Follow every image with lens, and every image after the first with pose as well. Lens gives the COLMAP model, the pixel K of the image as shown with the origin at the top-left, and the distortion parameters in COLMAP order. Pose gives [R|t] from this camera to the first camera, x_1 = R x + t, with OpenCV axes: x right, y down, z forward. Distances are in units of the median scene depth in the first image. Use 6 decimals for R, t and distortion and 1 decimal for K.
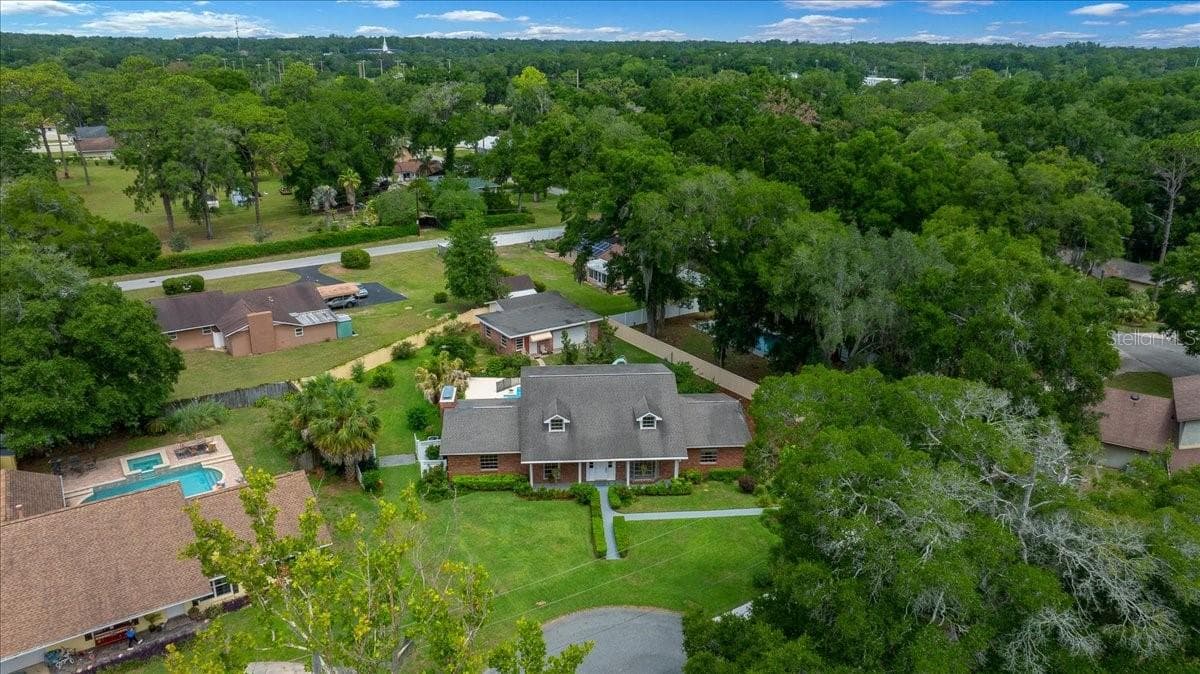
lens RADIAL K [[837.8, 0, 600.0], [0, 837.8, 337.0], [0, 0, 1]] dist [-0.020377, 0.000503]
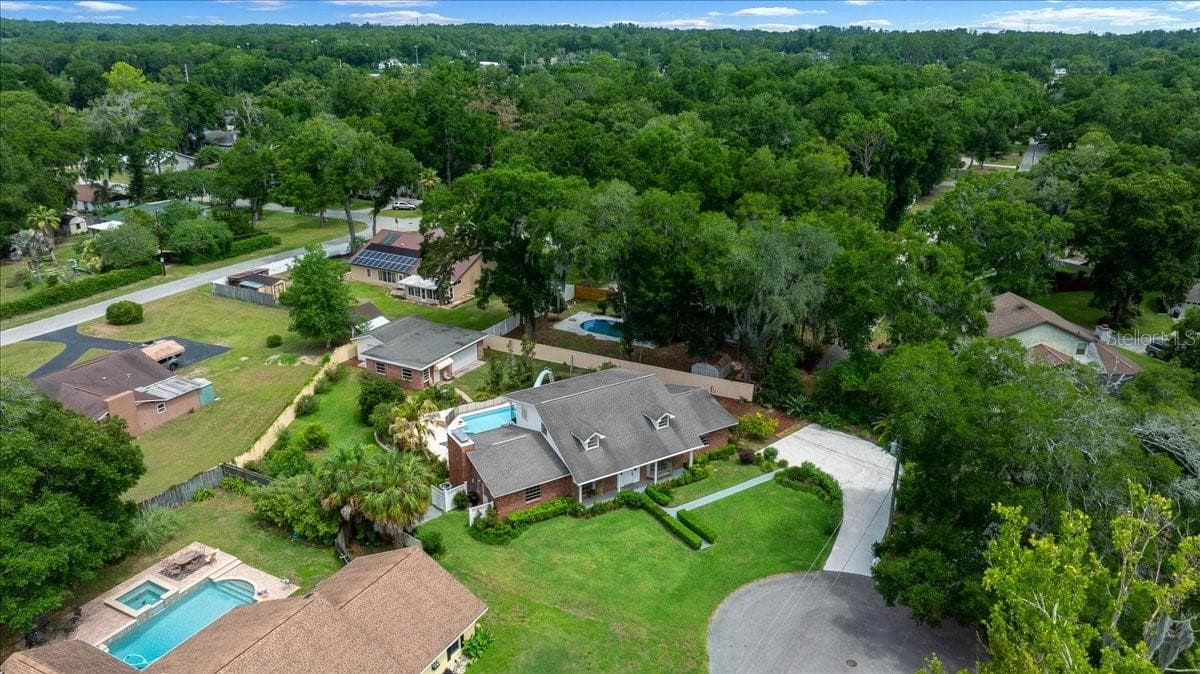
lens RADIAL K [[837.8, 0, 600.0], [0, 837.8, 337.0], [0, 0, 1]] dist [-0.020377, 0.000503]
pose [[0.884747, -0.164476, 0.436086, -0.326383], [0.155638, 0.986214, 0.056202, -0.056716], [-0.439318, 0.018147, 0.898148, 0.032513]]
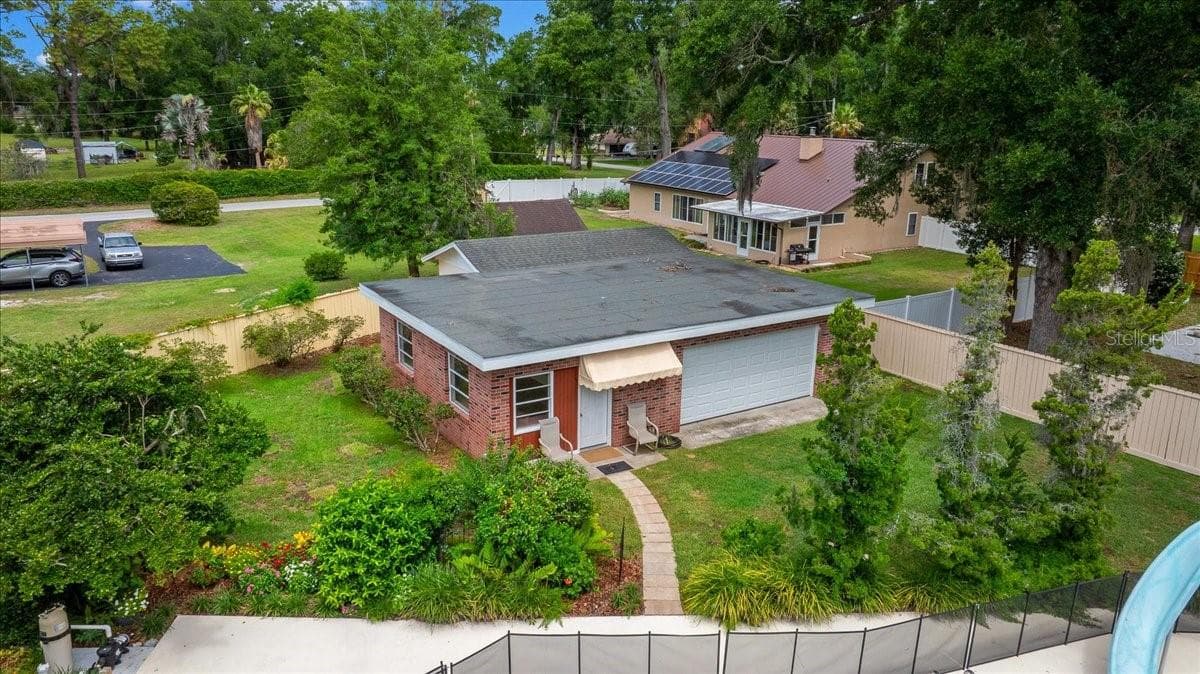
lens RADIAL K [[837.8, 0, 600.0], [0, 837.8, 337.0], [0, 0, 1]] dist [-0.020377, 0.000503]
pose [[0.999263, 0.012987, -0.036128, -0.069783], [-0.015332, 0.997740, -0.065414, 0.005821], [0.035197, 0.065920, 0.997204, 0.770000]]
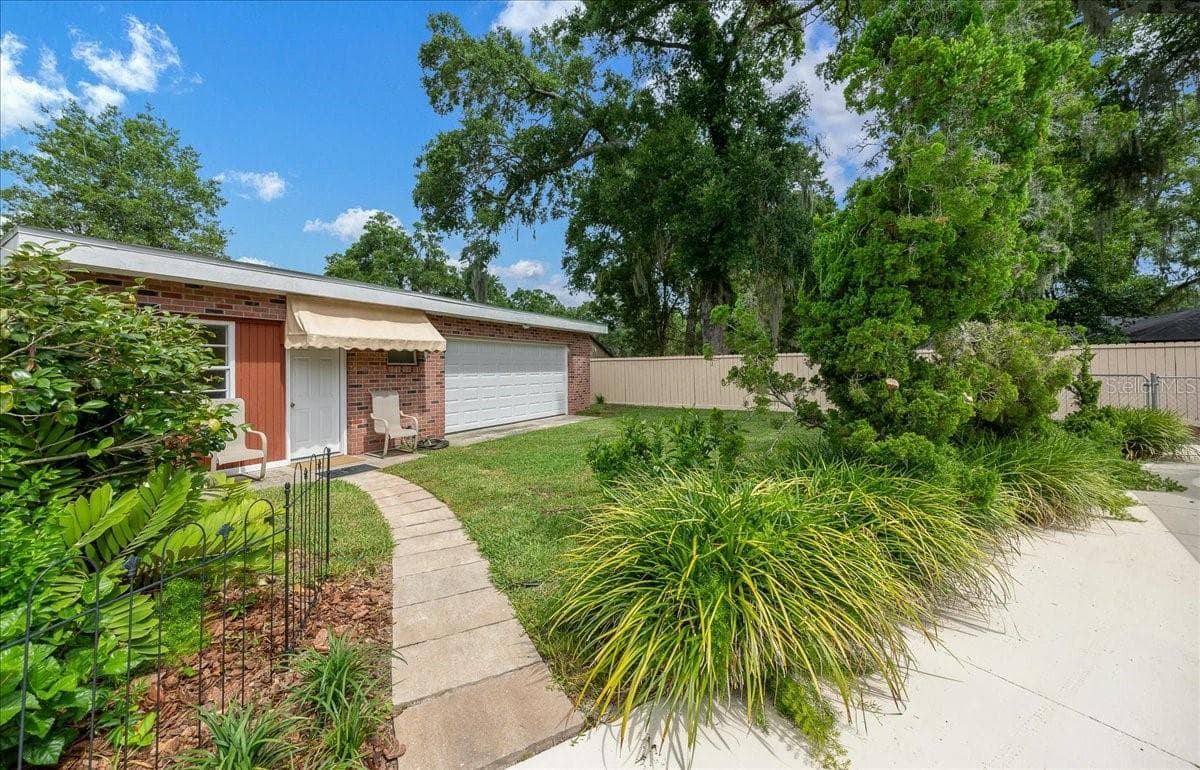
lens RADIAL K [[432.4, 0, 591.4], [0, 432.4, 362.0], [0, 0, 1]] dist [0.010192, -0.008979]
pose [[0.908017, -0.014521, 0.418682, -0.066677], [0.156589, 0.938725, -0.307044, 0.035651], [-0.388569, 0.344362, 0.854651, 0.897433]]
